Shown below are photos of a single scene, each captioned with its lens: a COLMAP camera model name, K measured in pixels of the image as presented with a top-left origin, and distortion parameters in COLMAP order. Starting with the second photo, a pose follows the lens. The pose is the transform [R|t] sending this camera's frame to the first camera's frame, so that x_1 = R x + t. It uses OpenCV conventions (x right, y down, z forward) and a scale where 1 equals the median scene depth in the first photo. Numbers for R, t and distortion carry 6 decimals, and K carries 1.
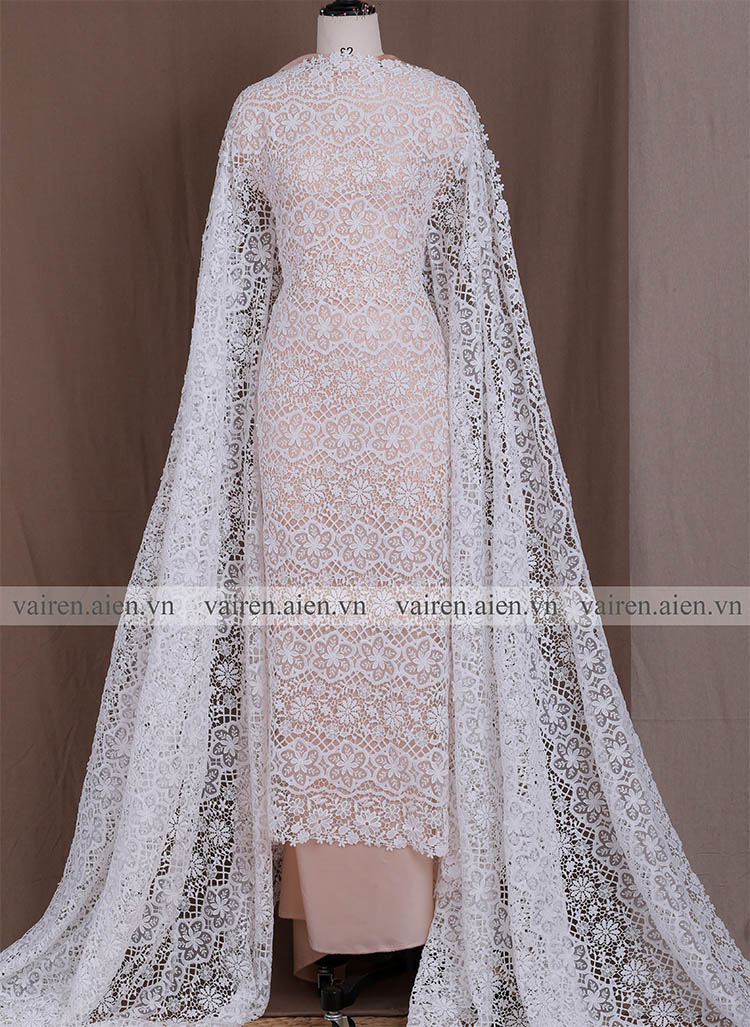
lens RADIAL K [[2554.8, 0, 375.0], [0, 2554.8, 513.5], [0, 0, 1]] dist [0.094715, 0.080415]
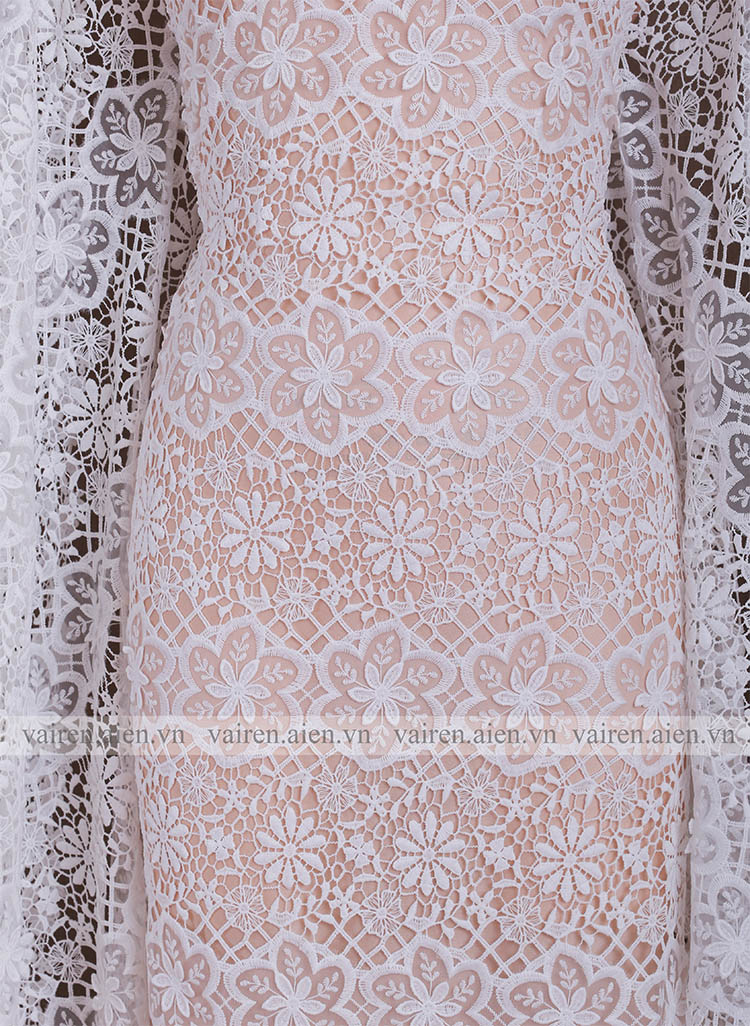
lens RADIAL K [[2662.3, 0, 375.0], [0, 2662.3, 513.0], [0, 0, 1]] dist [-0.108714, -0.426867]
pose [[0.999571, -0.001782, 0.029242, -0.023168], [0.000411, 0.998904, 0.046814, -0.069887], [-0.029293, -0.046781, 0.998476, 0.644071]]
